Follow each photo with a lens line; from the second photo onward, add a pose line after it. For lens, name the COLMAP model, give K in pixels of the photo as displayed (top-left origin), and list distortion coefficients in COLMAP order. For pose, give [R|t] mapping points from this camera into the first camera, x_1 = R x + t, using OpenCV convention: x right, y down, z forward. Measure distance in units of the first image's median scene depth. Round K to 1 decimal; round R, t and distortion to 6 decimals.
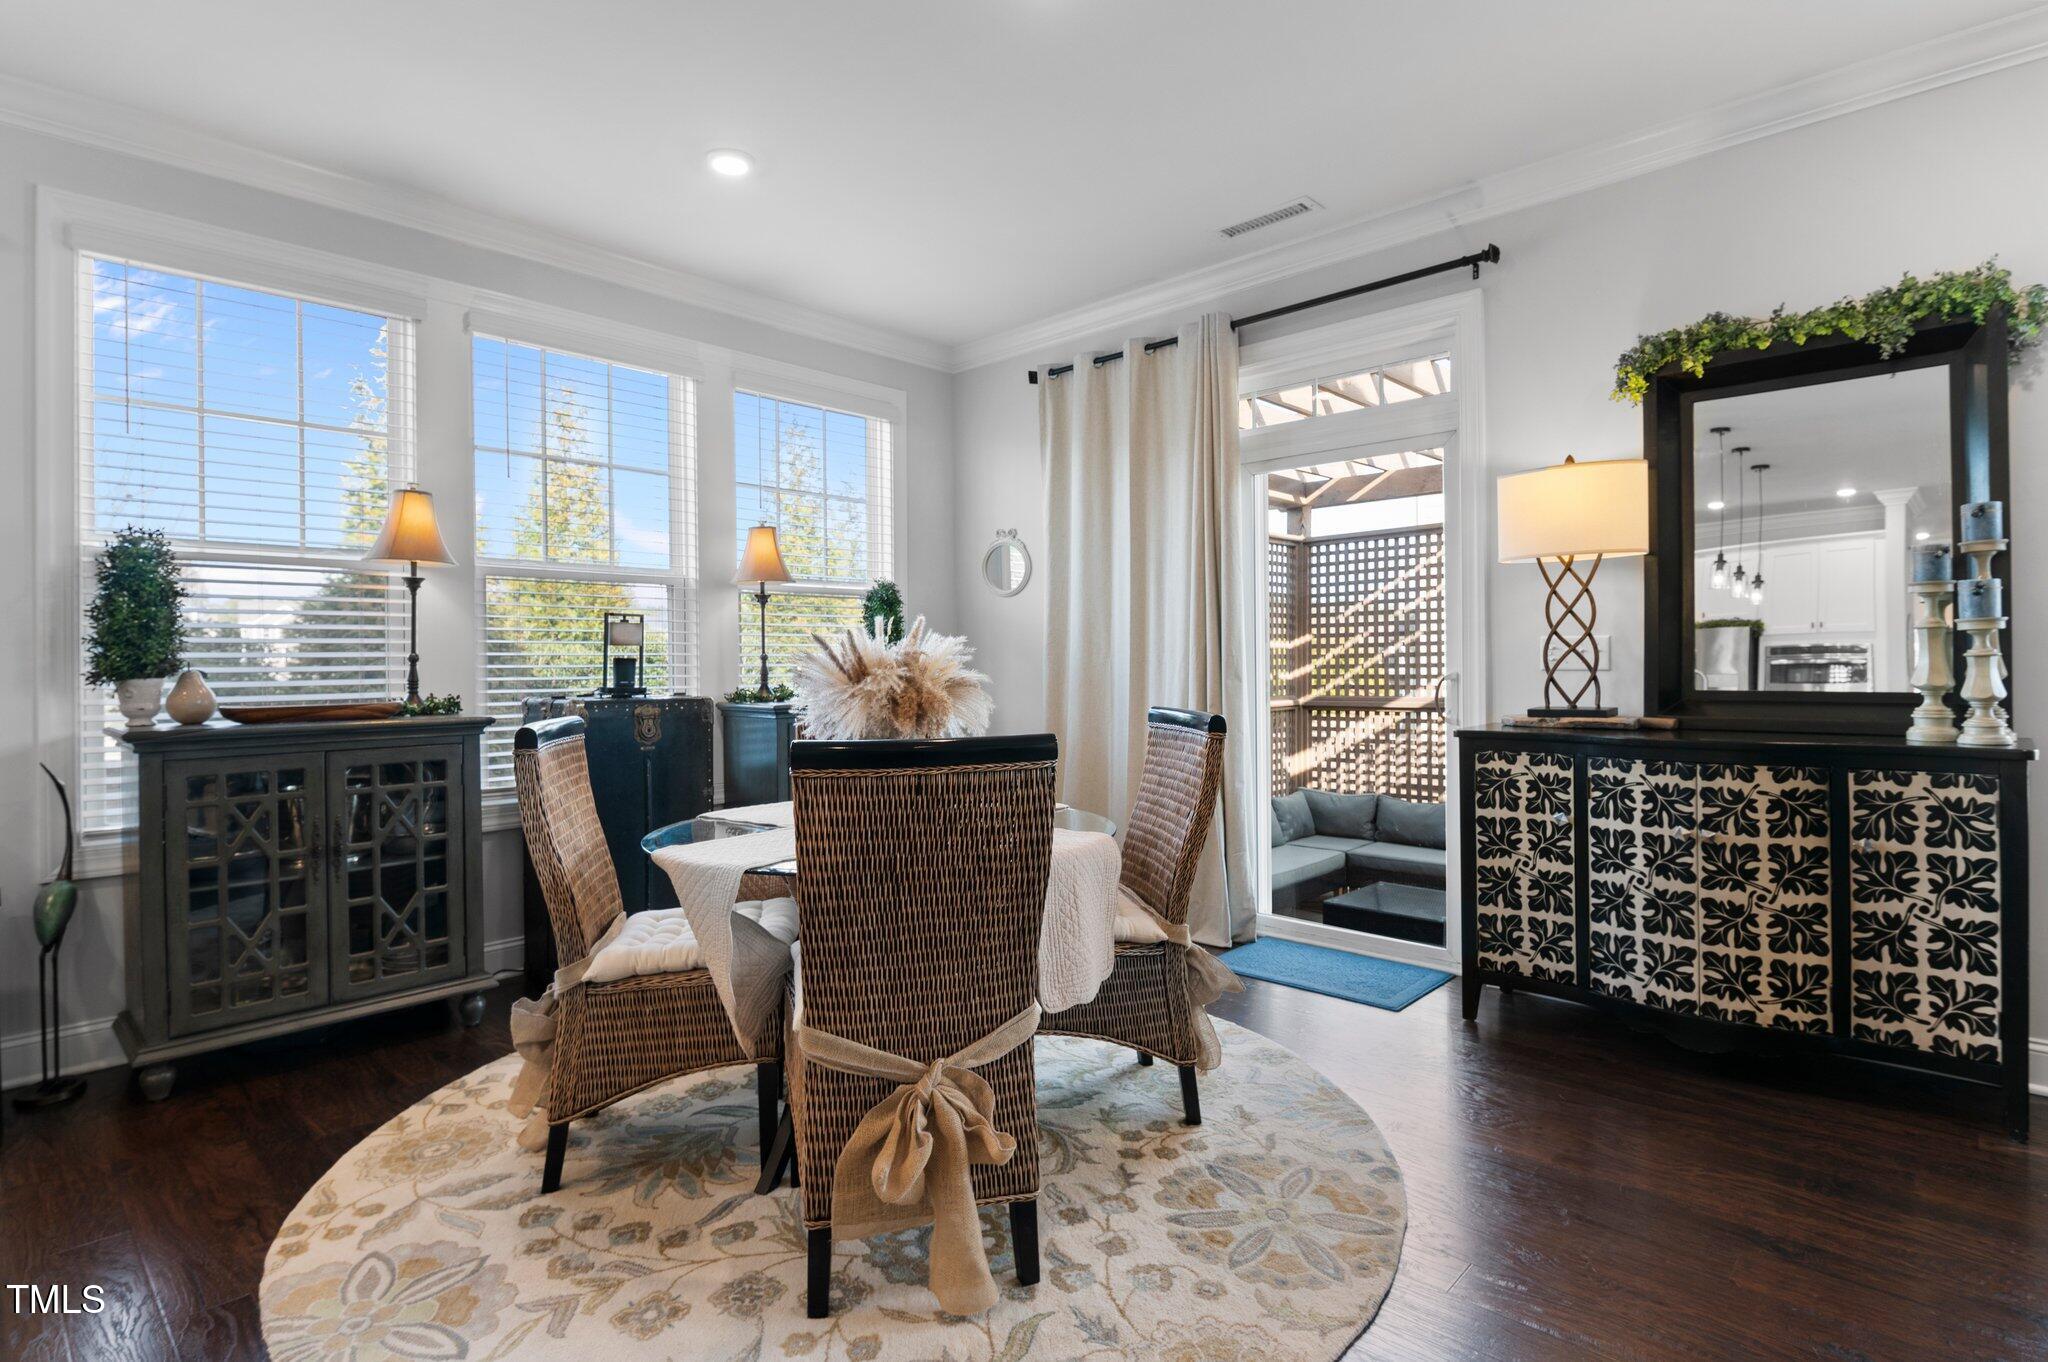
lens RADIAL K [[1022.0, 0, 1018.8], [0, 1022.0, 667.6], [0, 0, 1]] dist [0.009886, -0.014041]
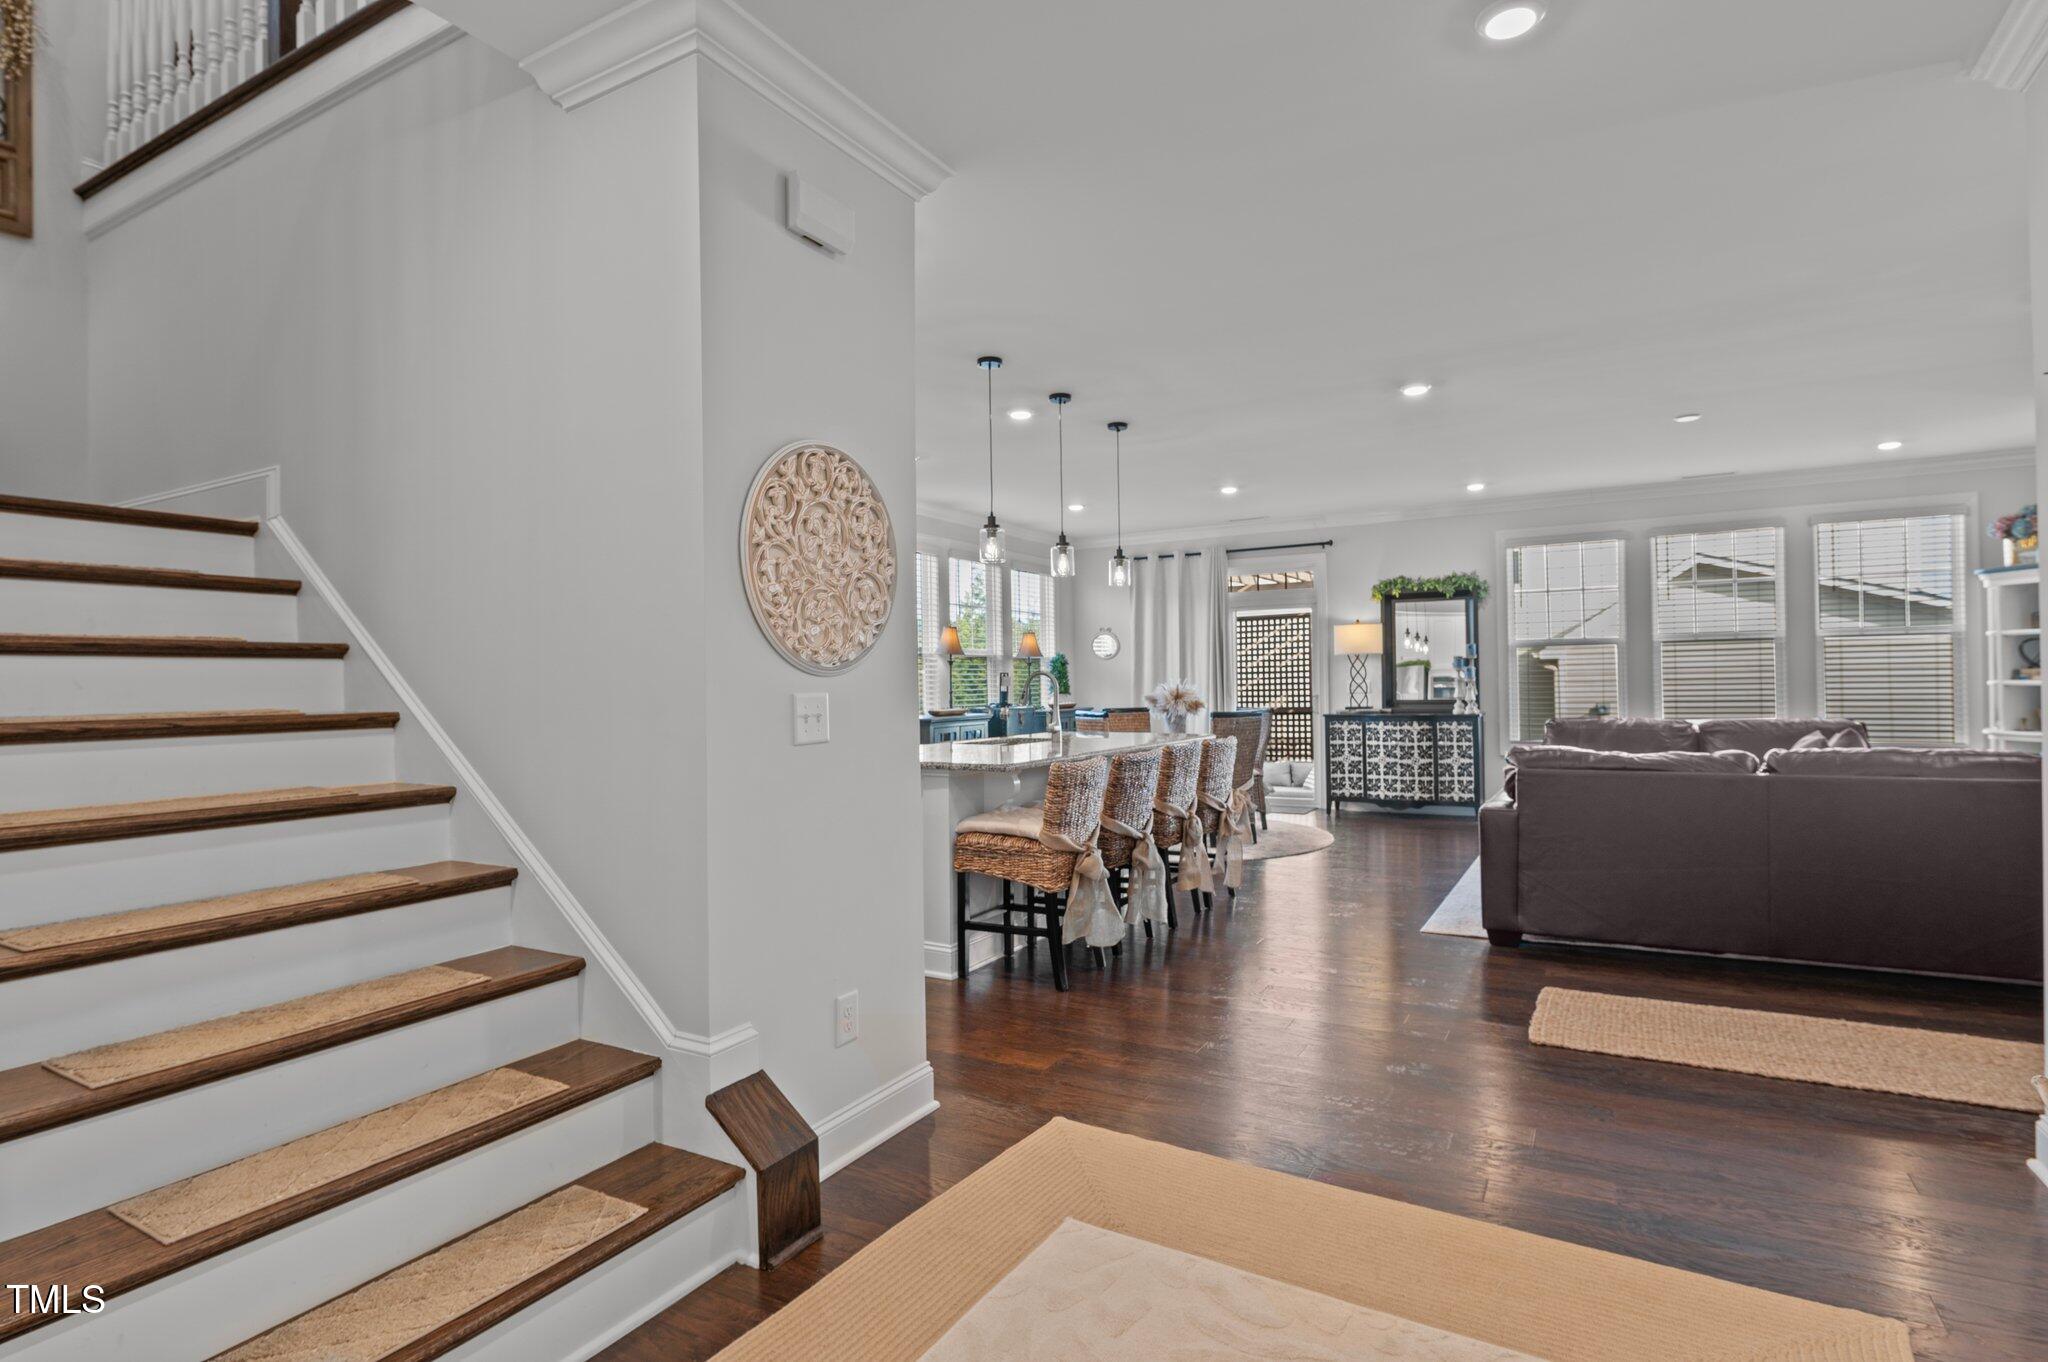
lens RADIAL K [[1043.4, 0, 1024.0], [0, 1043.4, 681.0], [0, 0, 1]] dist [0.003642, 0.000175]
pose [[0.971035, -0.005464, 0.238876, -1.253194], [0.007338, 0.999949, -0.006958, -0.020660], [-0.238826, 0.008509, 0.971025, -1.894669]]
